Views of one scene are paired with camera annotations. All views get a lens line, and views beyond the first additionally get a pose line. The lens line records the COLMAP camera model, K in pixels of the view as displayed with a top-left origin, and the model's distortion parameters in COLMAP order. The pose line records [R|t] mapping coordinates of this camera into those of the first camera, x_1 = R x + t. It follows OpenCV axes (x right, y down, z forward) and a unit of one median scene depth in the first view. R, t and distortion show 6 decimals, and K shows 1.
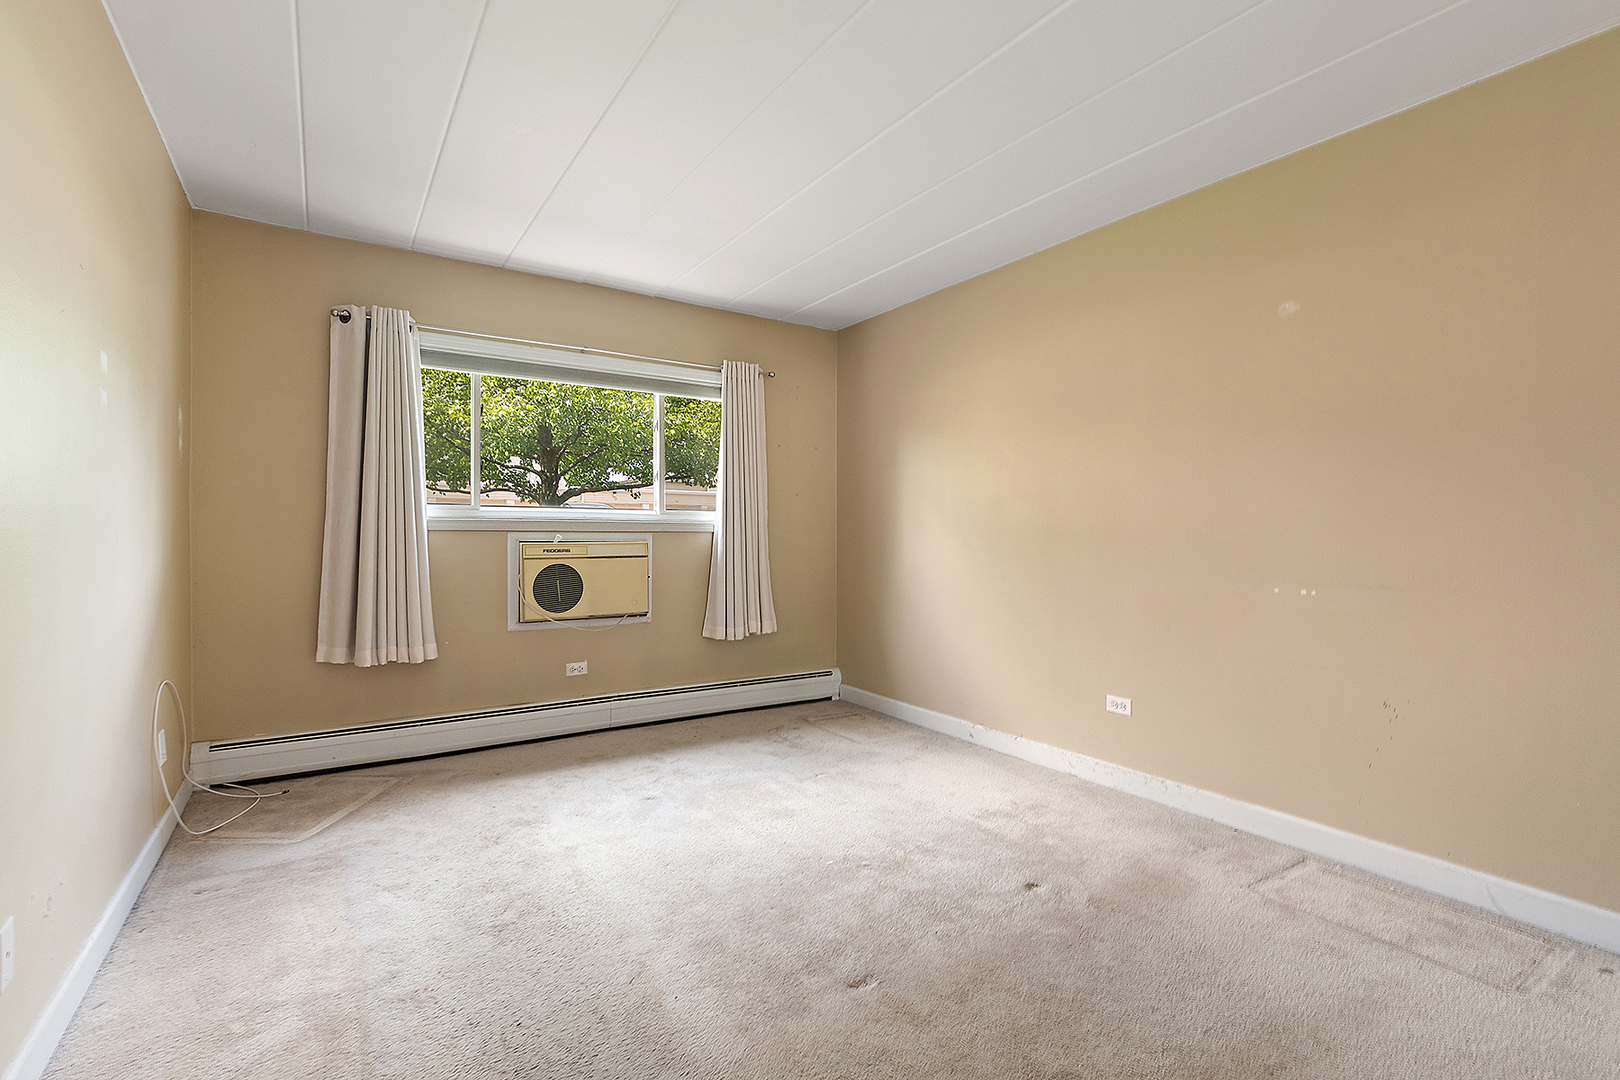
lens RADIAL K [[729.8, 0, 810.0], [0, 729.8, 540.0], [0, 0, 1]] dist [0.001279, 0.000400]
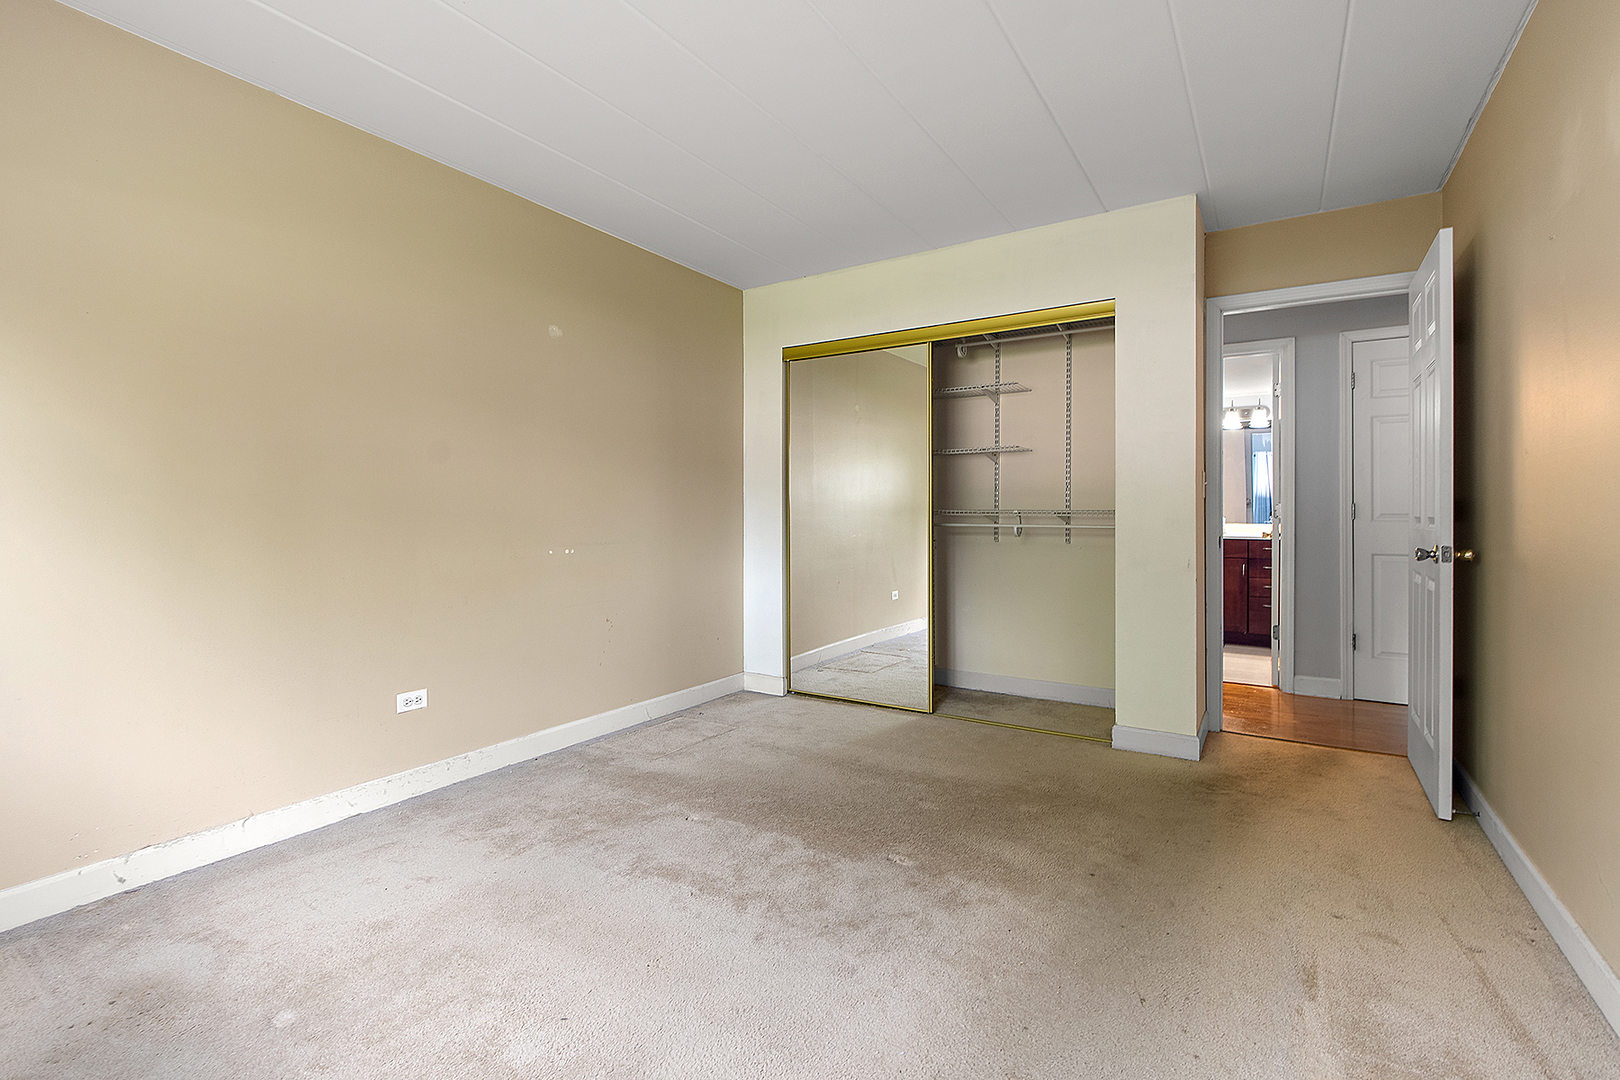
lens RADIAL K [[725.4, 0, 810.4], [0, 725.4, 520.8], [0, 0, 1]] dist [-0.017213, 0.009495]
pose [[-0.413798, -0.012061, 0.910289, -0.569546], [-0.002569, 0.999924, 0.012082, -0.002193], [-0.910365, 0.002661, -0.413798, 0.933164]]
